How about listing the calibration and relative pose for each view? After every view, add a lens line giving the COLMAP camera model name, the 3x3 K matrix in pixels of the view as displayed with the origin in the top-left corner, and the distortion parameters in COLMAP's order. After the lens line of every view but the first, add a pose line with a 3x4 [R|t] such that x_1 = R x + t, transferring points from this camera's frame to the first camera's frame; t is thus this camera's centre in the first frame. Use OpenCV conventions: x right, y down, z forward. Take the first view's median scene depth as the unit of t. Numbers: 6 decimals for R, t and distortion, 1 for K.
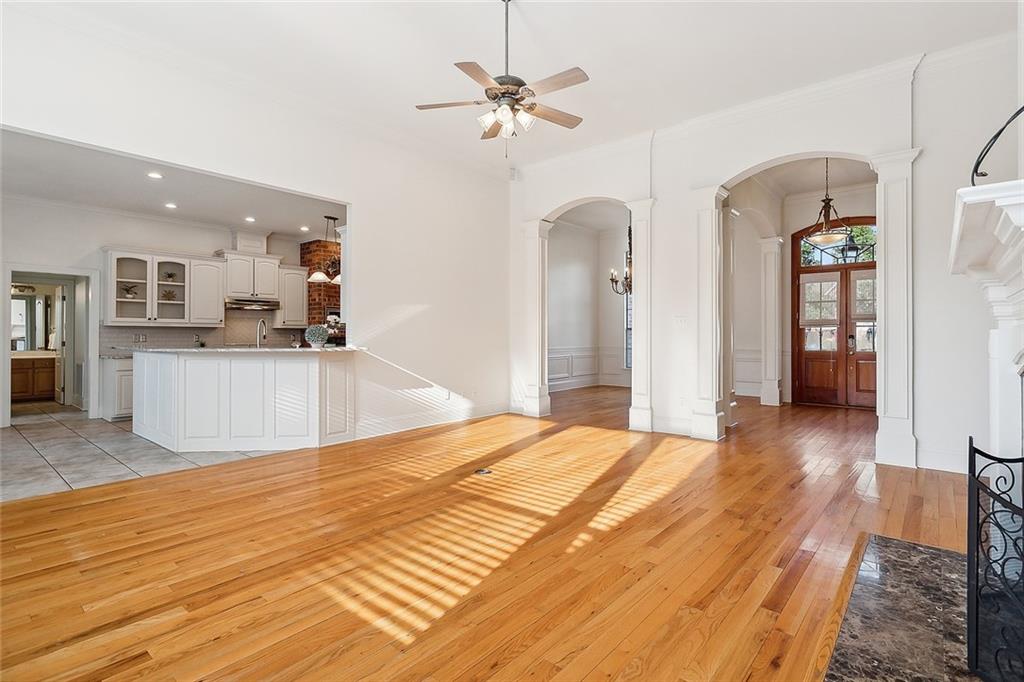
lens RADIAL K [[493.2, 0, 513.7], [0, 493.2, 338.1], [0, 0, 1]] dist [0.006458, 0.000724]
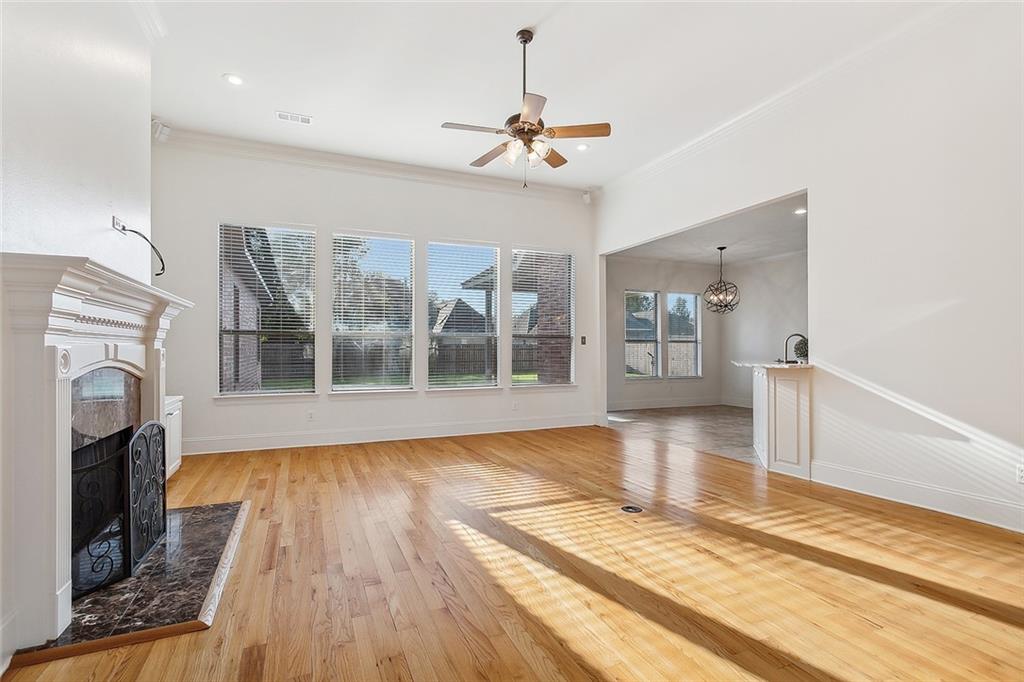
lens RADIAL K [[493.2, 0, 507.7], [0, 493.2, 344.9], [0, 0, 1]] dist [0.006458, 0.000724]
pose [[-0.450956, -0.002590, -0.892543, 1.292017], [0.001206, 0.999993, -0.003511, -0.012131], [0.892546, -0.002660, -0.450949, 1.924134]]
